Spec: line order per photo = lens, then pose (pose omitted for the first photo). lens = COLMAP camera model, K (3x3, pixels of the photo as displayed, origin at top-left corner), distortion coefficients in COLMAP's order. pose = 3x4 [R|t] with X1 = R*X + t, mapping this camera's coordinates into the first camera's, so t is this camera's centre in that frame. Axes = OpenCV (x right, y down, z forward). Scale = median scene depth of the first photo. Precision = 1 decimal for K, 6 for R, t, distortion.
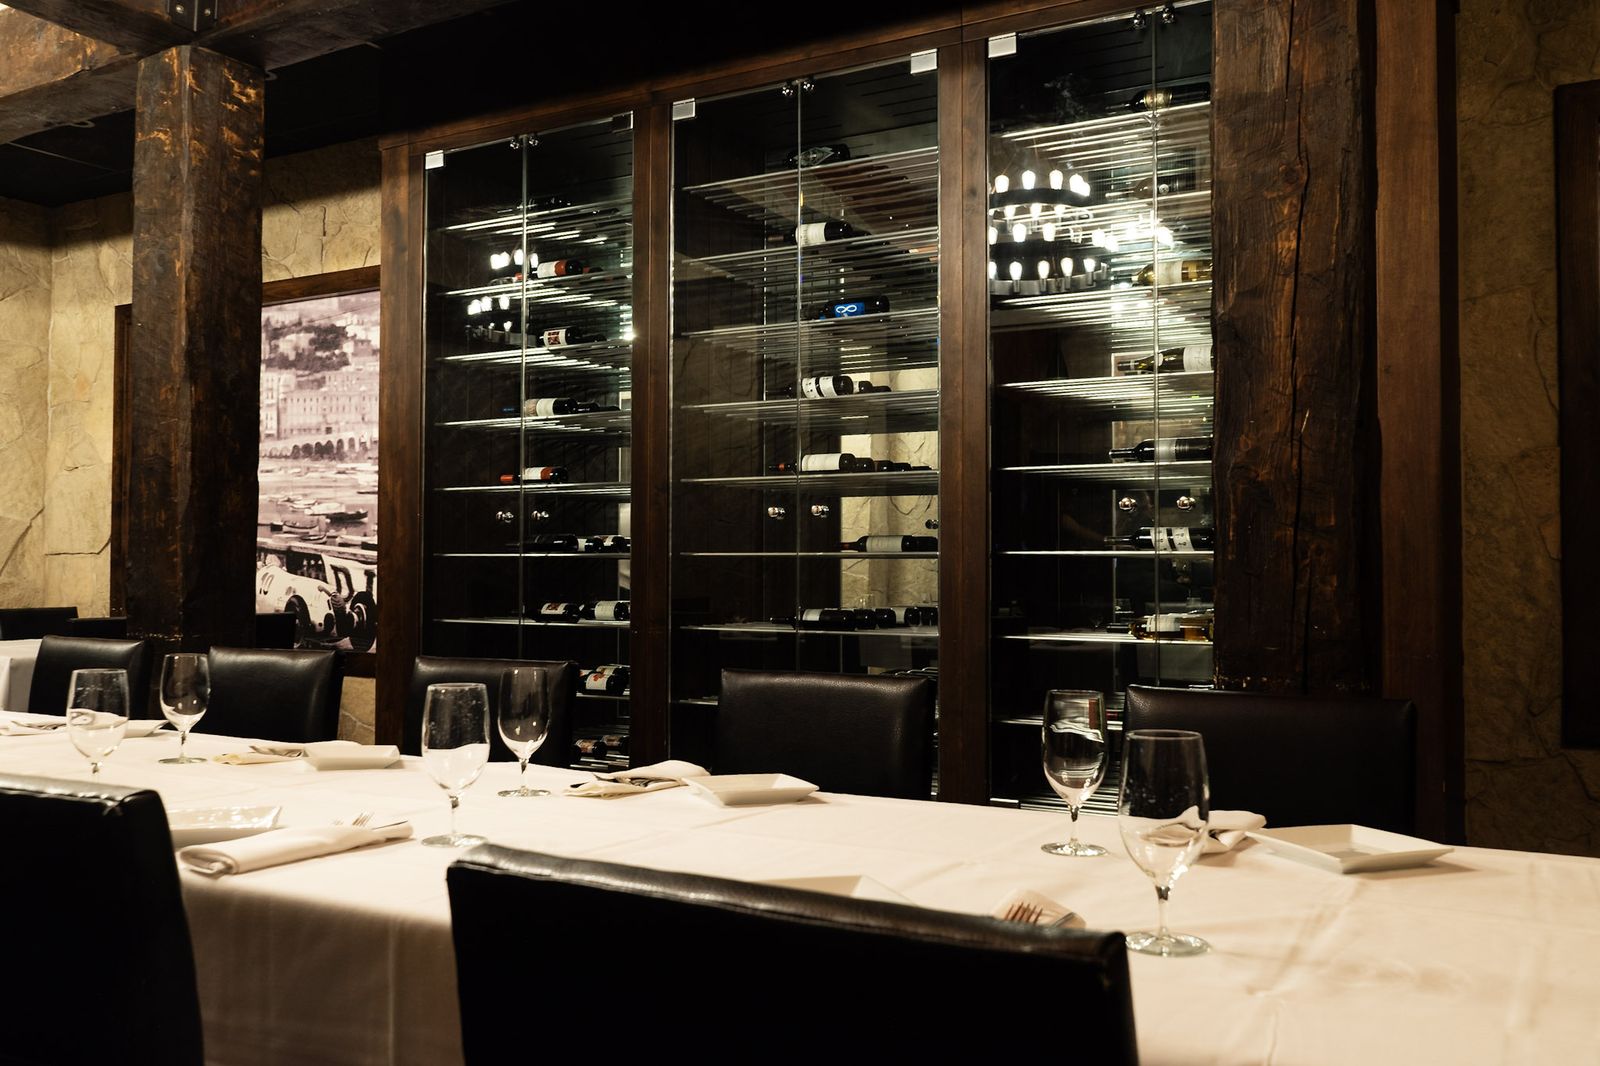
lens RADIAL K [[1345.2, 0, 800.5], [0, 1345.2, 537.8], [0, 0, 1]] dist [0.011937, -0.016018]
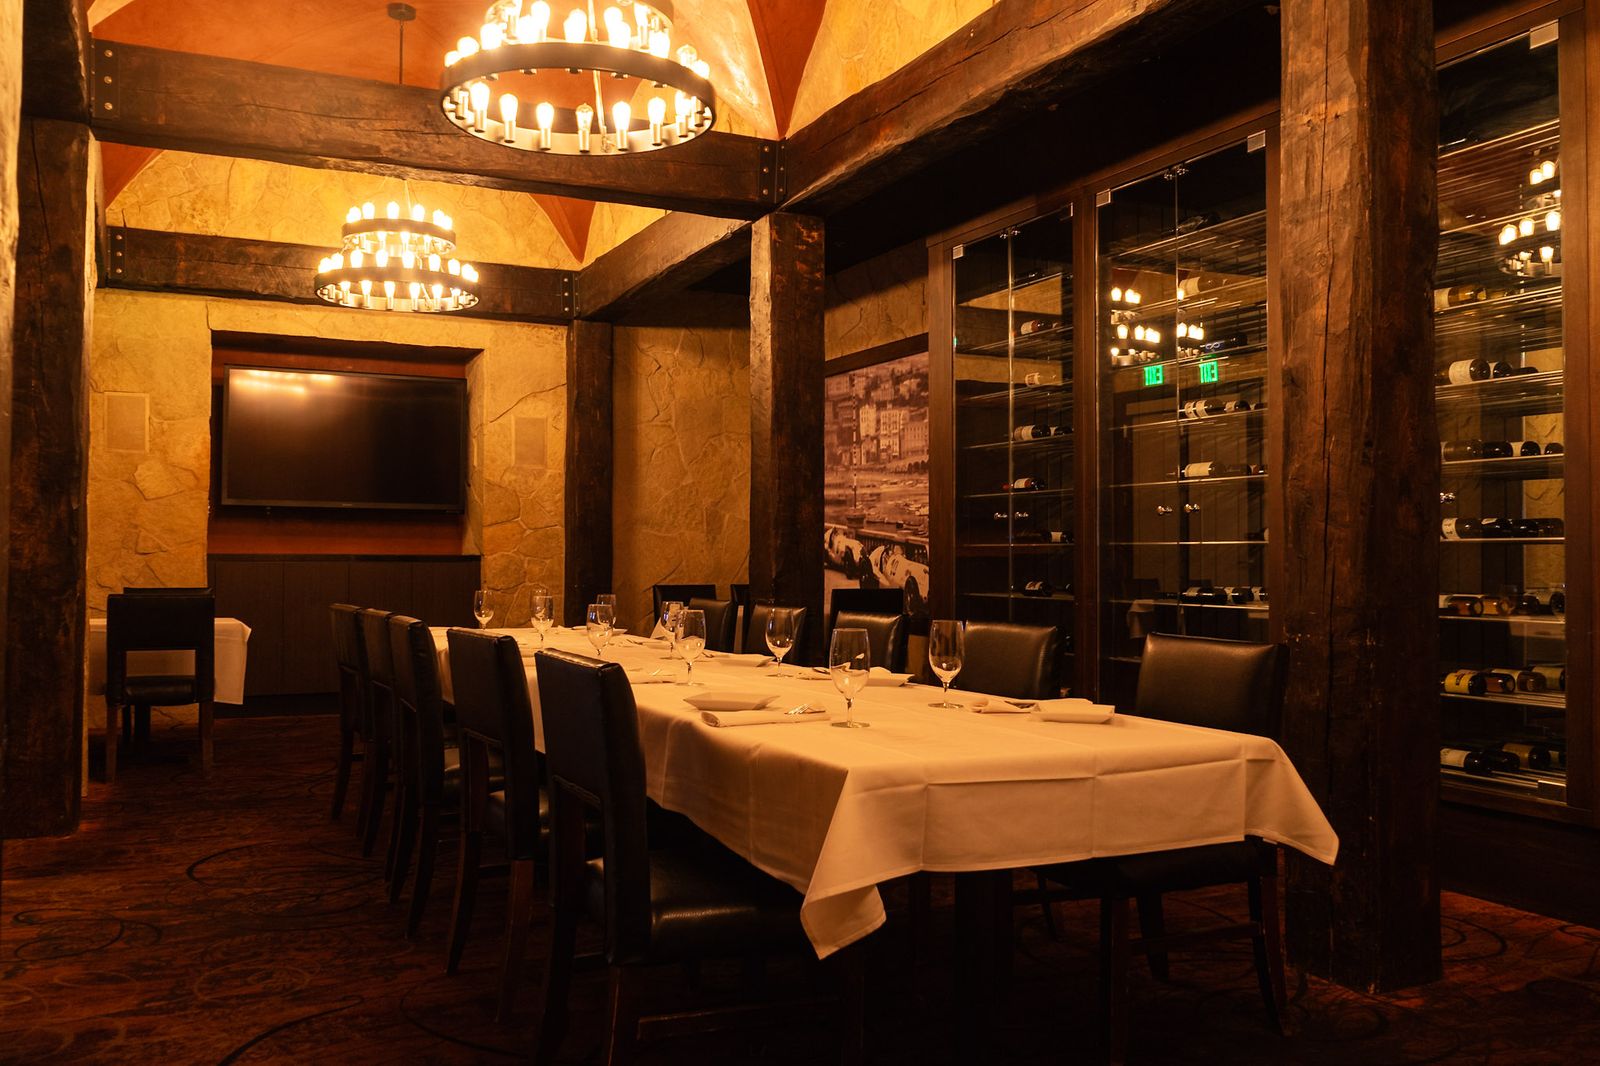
lens RADIAL K [[1345.2, 0, 797.3], [0, 1345.2, 535.7], [0, 0, 1]] dist [0.011937, -0.016018]
pose [[0.827267, -0.009432, -0.561729, 0.360568], [0.013375, 0.999906, 0.002908, -0.003087], [0.561649, -0.009919, 0.827316, -0.213381]]
